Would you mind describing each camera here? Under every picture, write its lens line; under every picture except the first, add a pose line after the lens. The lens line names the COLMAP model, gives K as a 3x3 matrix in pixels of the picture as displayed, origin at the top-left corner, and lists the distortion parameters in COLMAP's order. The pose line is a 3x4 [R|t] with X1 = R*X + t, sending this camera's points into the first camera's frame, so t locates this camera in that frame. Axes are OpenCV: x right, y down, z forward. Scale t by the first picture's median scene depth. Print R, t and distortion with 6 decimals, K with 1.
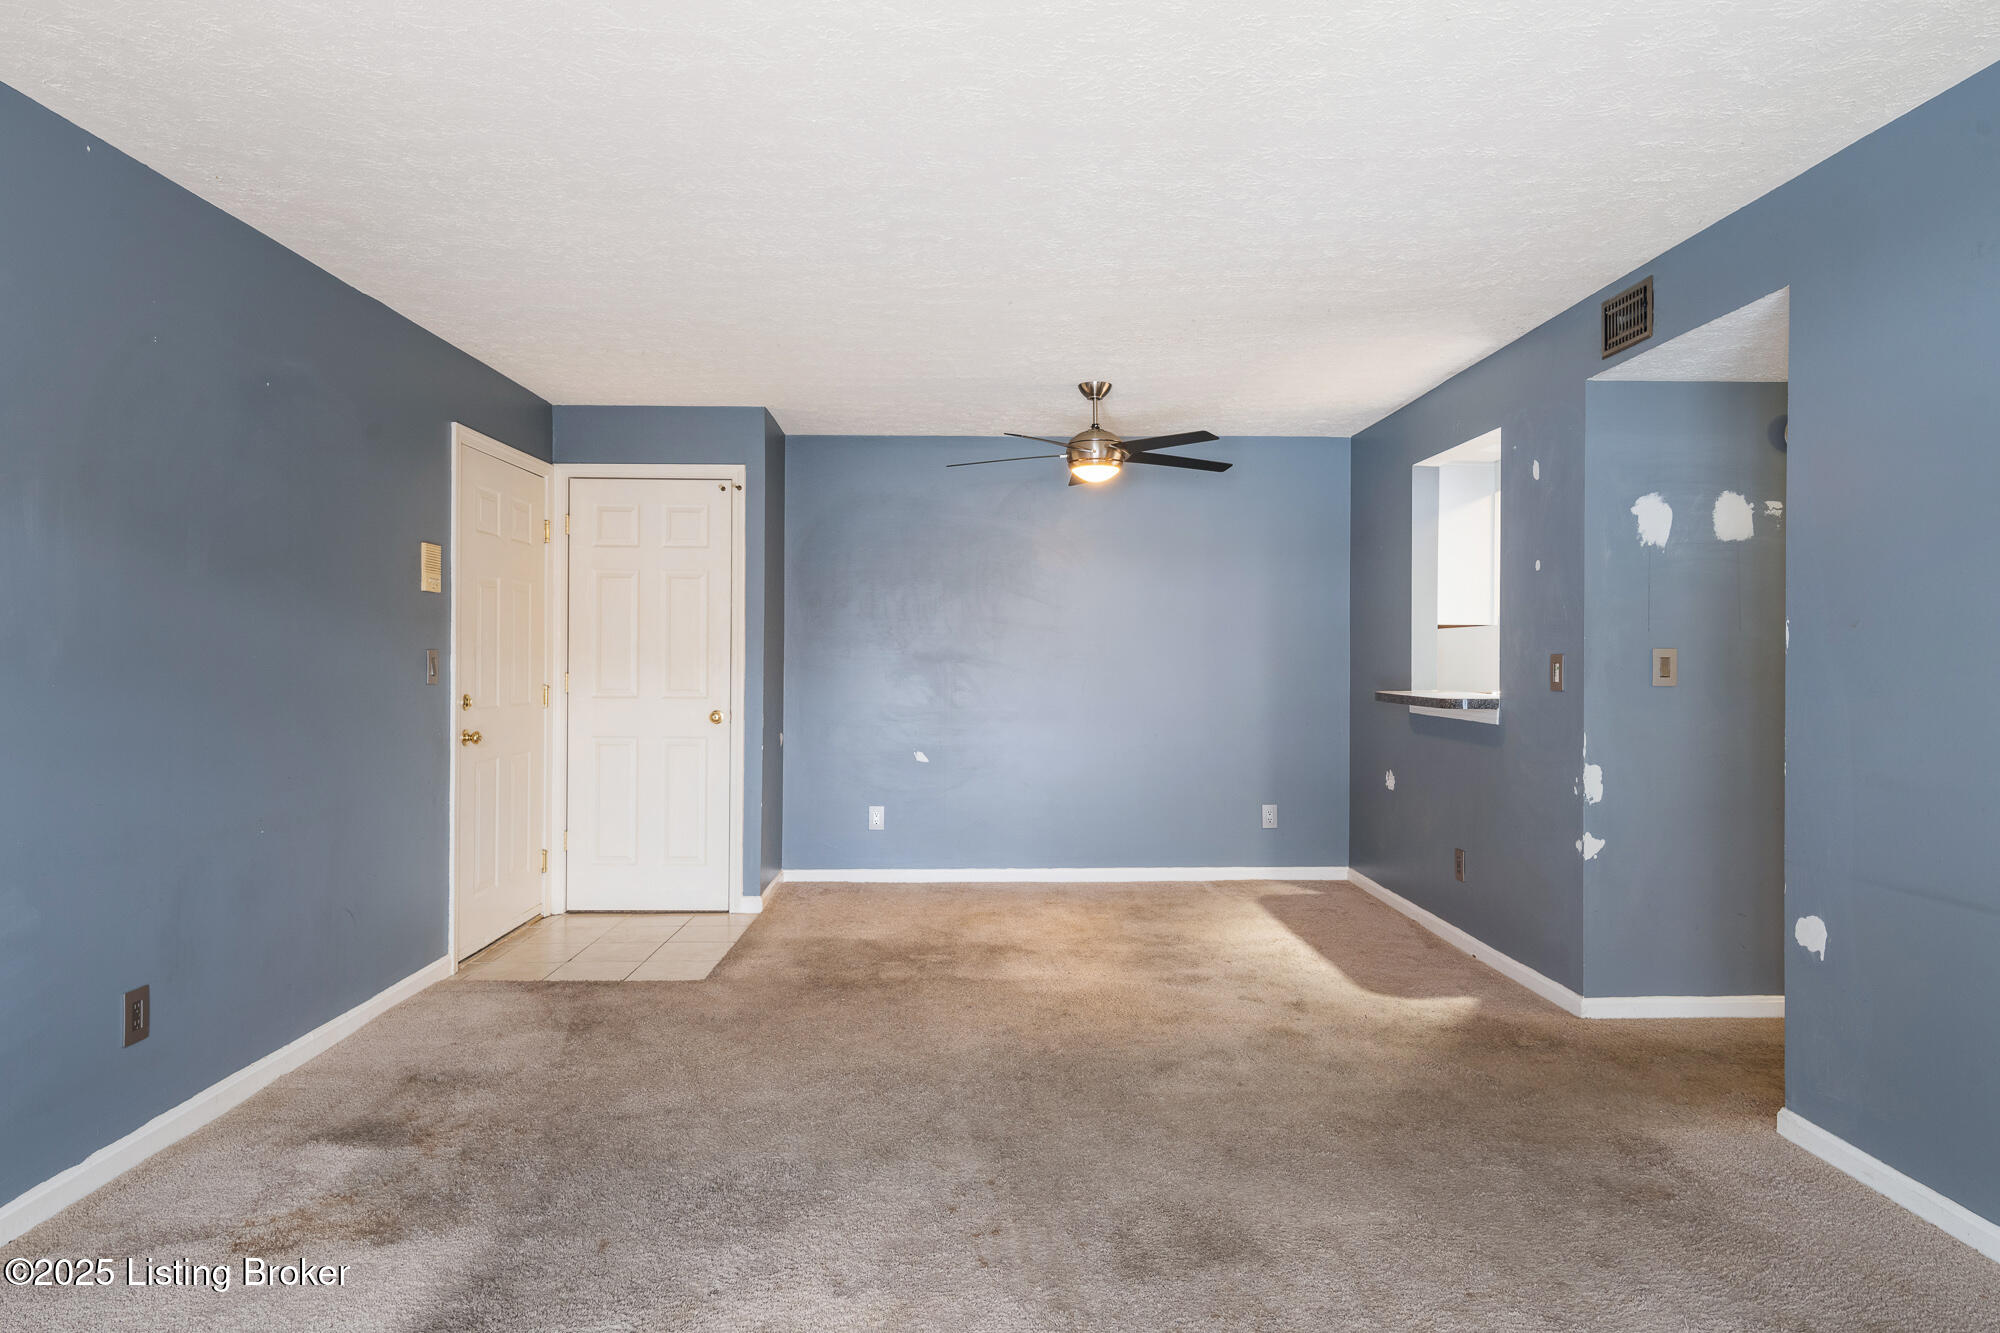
lens RADIAL K [[1176.1, 0, 1000.0], [0, 1176.1, 666.5], [0, 0, 1]] dist [0.001404, -0.000789]
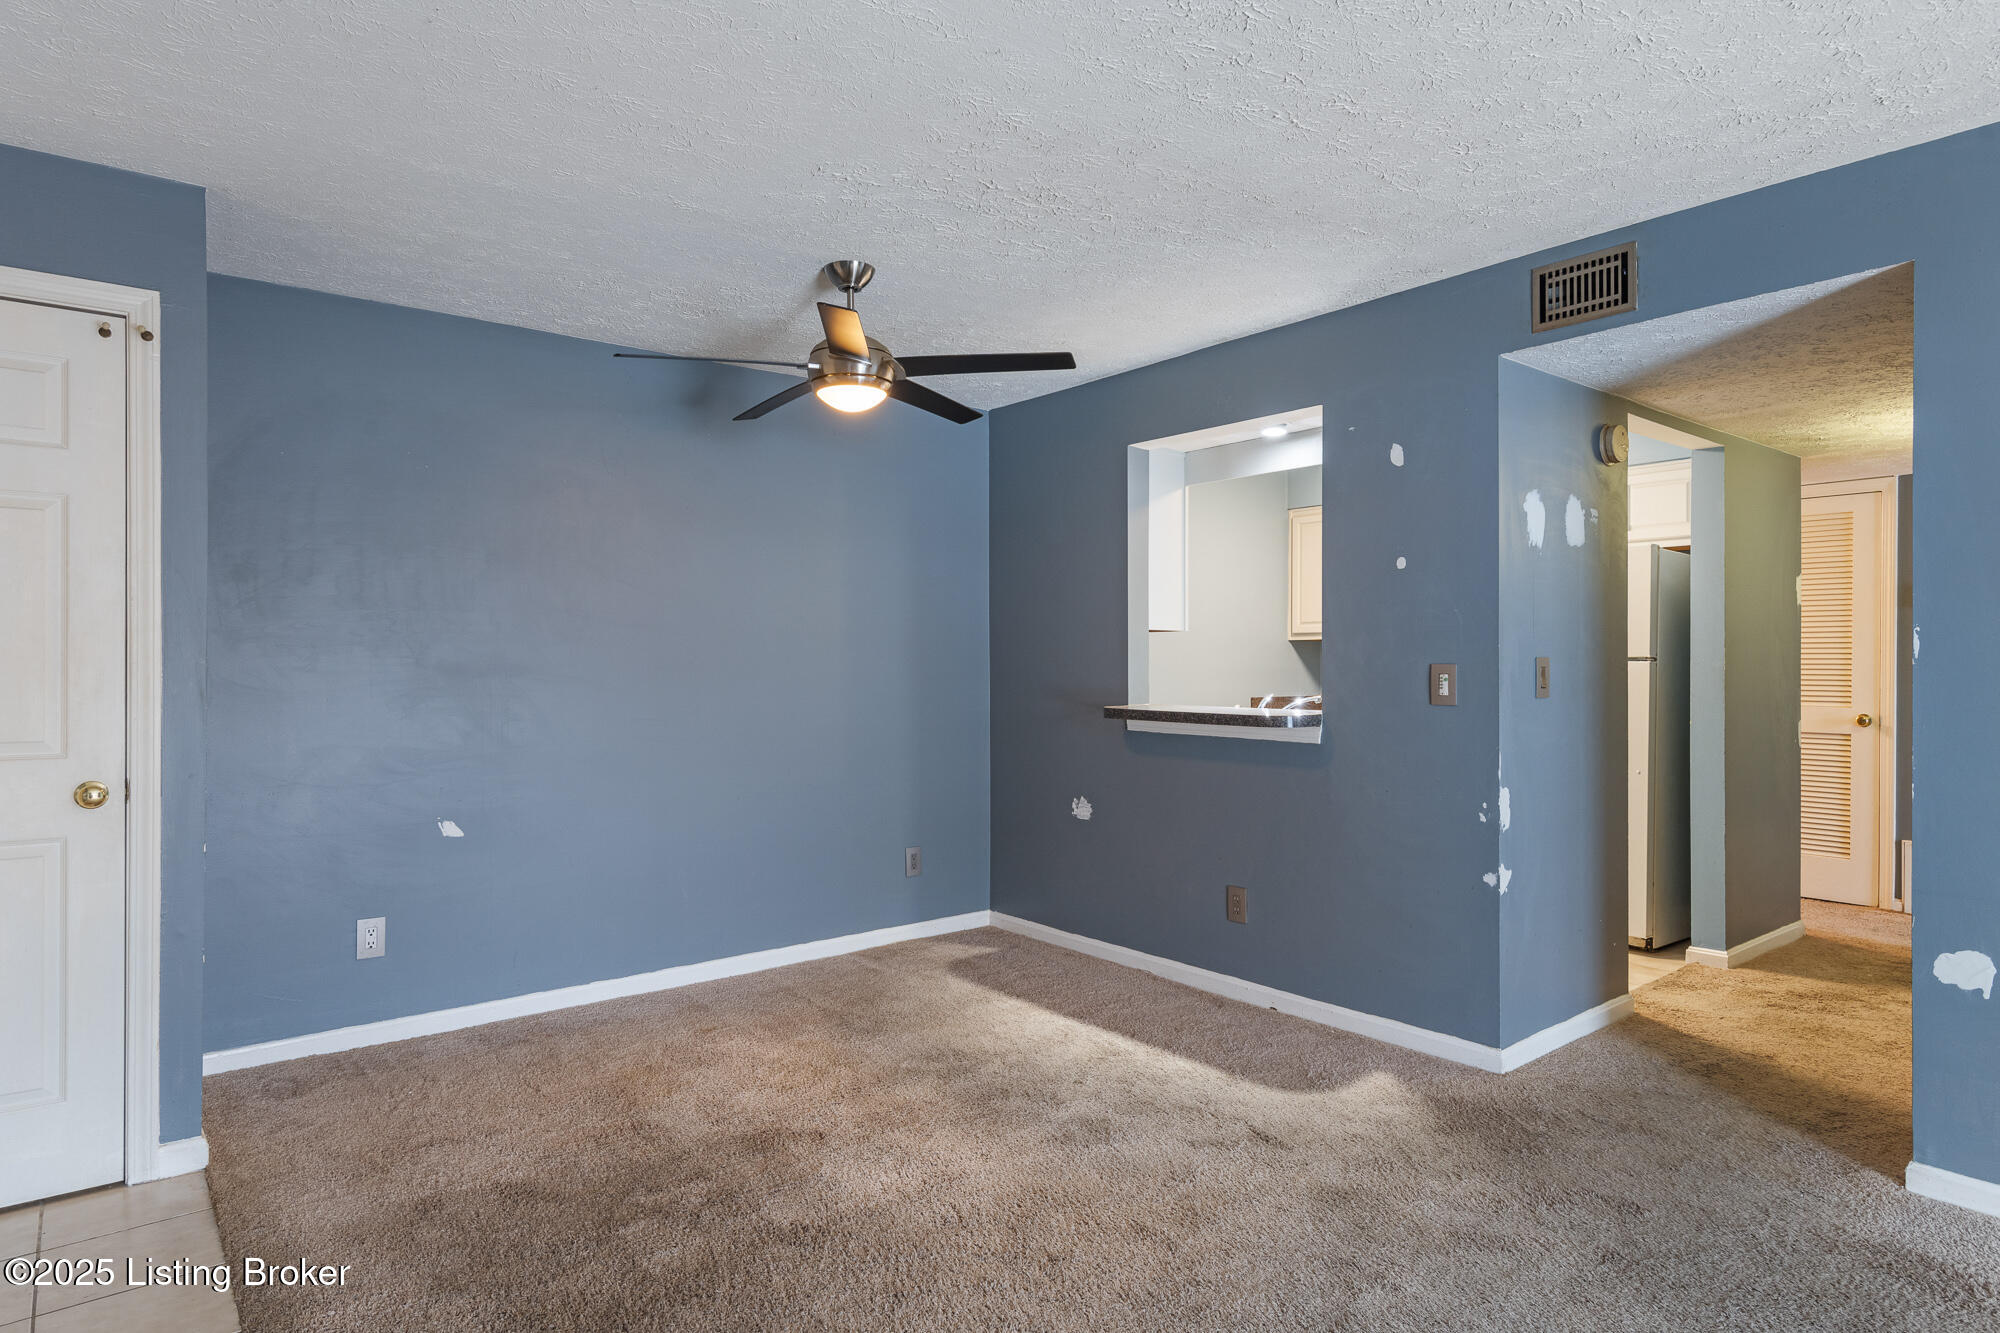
lens RADIAL K [[1130.0, 0, 1003.5], [0, 1130.0, 672.4], [0, 0, 1]] dist [0.000139, 0.000662]
pose [[0.791434, -0.008786, 0.611191, -0.253419], [0.007714, 0.999961, 0.004385, -0.008364], [-0.611206, 0.001244, 0.791471, 0.437766]]
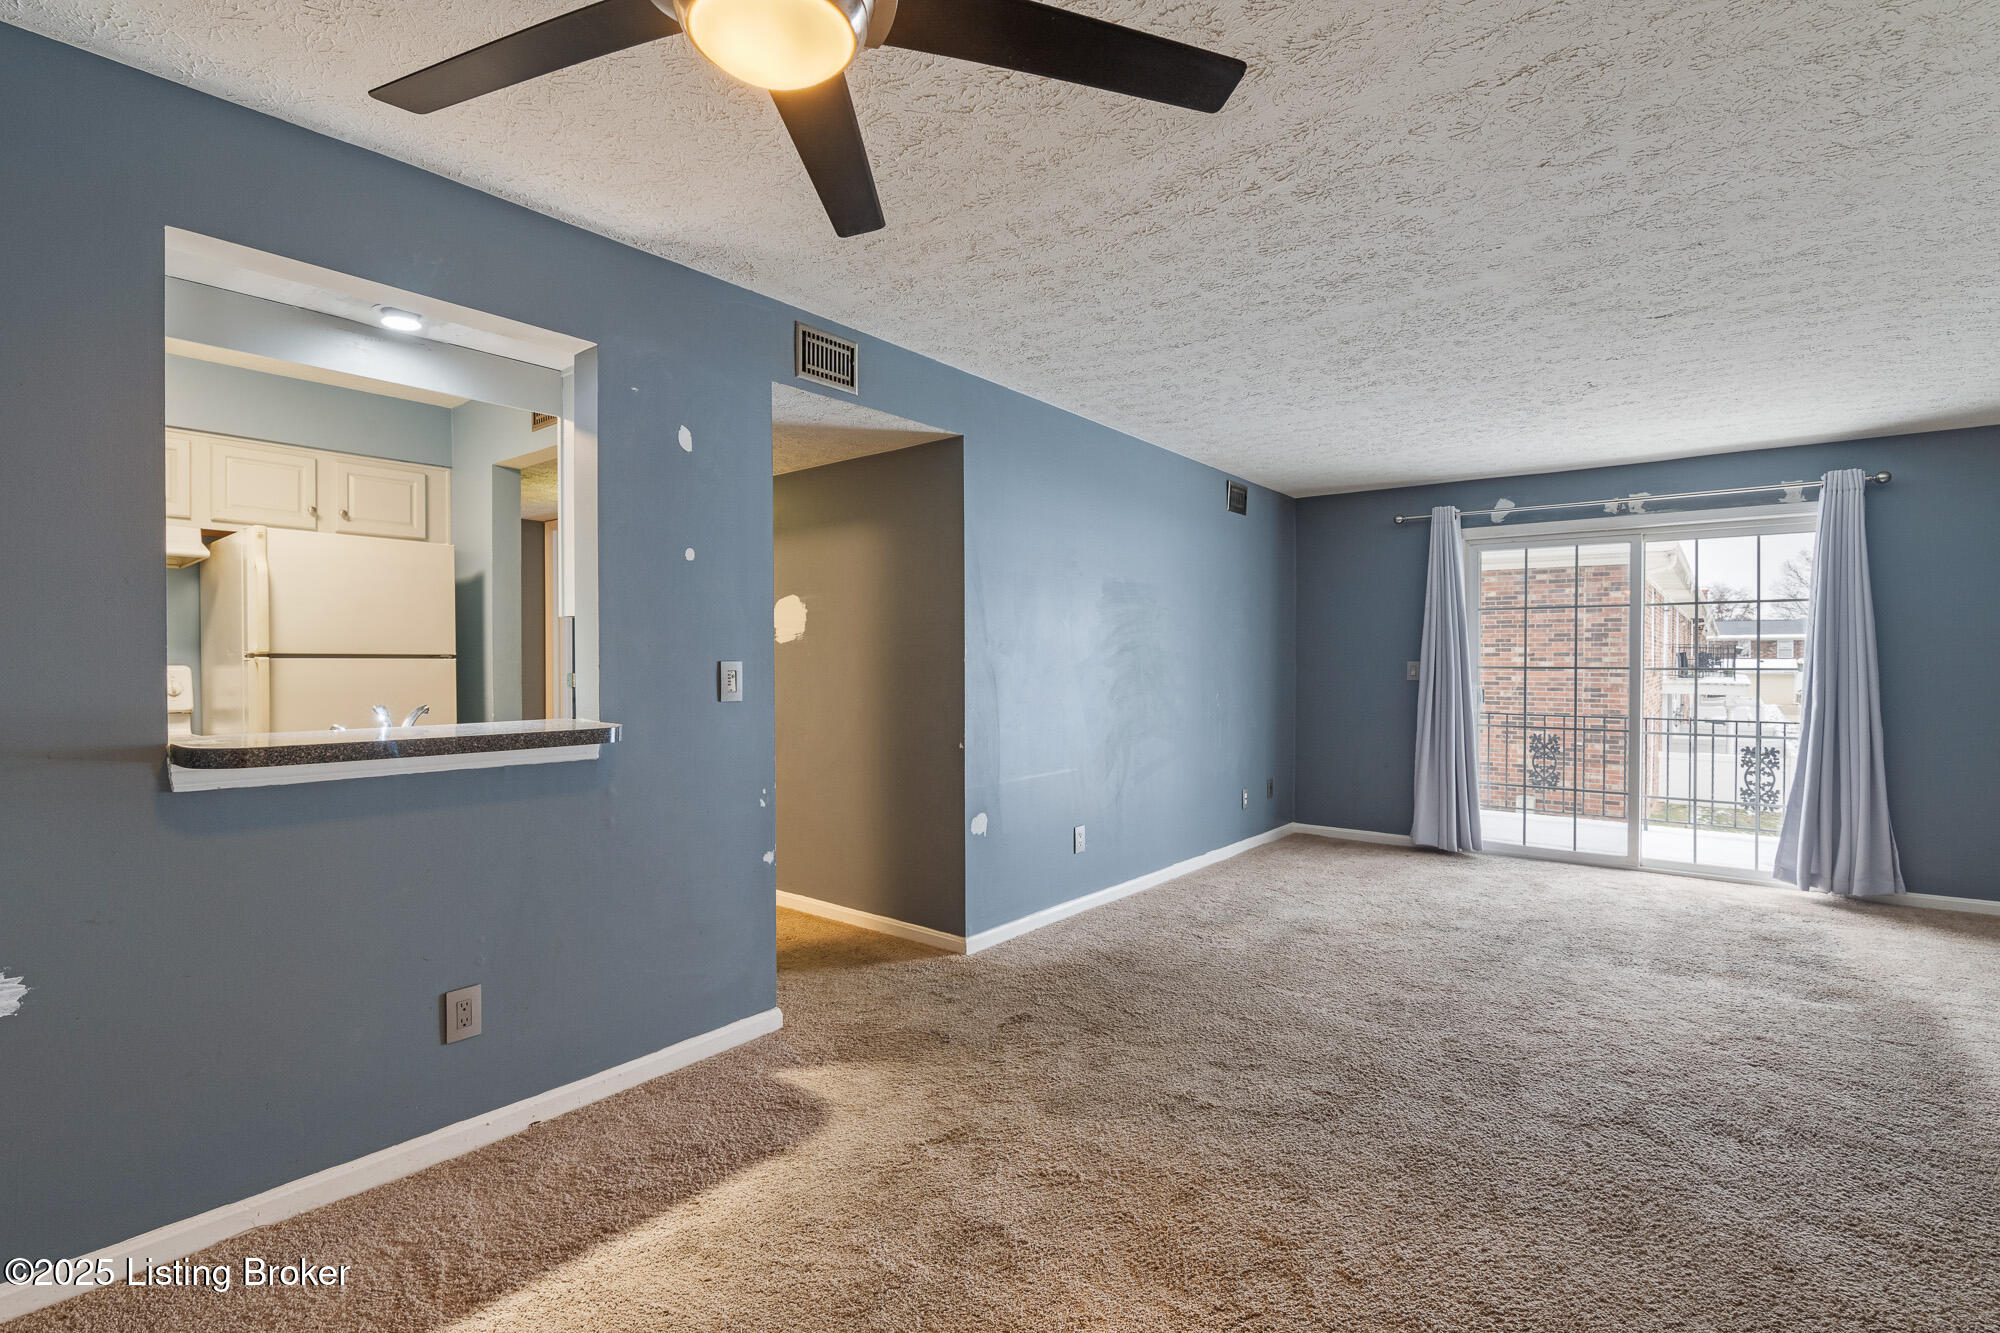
lens RADIAL K [[910.7, 0, 1000.0], [0, 910.7, 666.5], [0, 0, 1]] dist [0.015494, -0.000723]
pose [[-0.764649, -0.008590, 0.644390, -0.113244], [-0.004059, 0.999956, 0.008513, -0.010901], [-0.644434, 0.003894, -0.764650, 1.161855]]
